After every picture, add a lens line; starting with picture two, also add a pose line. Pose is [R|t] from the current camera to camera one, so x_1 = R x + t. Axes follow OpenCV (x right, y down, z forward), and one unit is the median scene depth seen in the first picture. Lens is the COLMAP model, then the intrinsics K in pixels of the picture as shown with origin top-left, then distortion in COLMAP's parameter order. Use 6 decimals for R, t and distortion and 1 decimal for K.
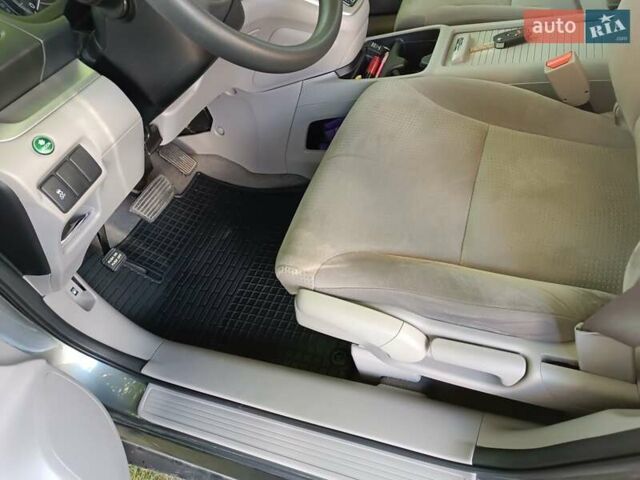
lens RADIAL K [[453.5, 0, 320.0], [0, 453.5, 240.0], [0, 0, 1]] dist [0.012459, -0.005095]
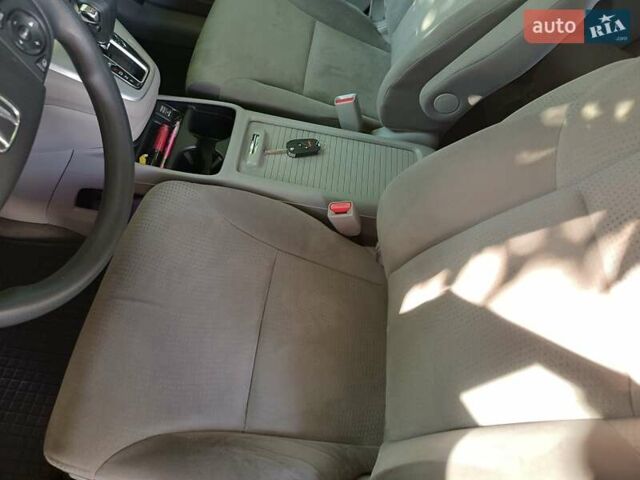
lens RADIAL K [[453.5, 0, 320.0], [0, 453.5, 240.0], [0, 0, 1]] dist [0.012459, -0.005095]
pose [[0.882311, 0.004089, 0.470650, -0.033041], [-0.093701, 0.981472, 0.167132, -0.405190], [-0.461246, -0.191563, 0.866346, 0.038314]]
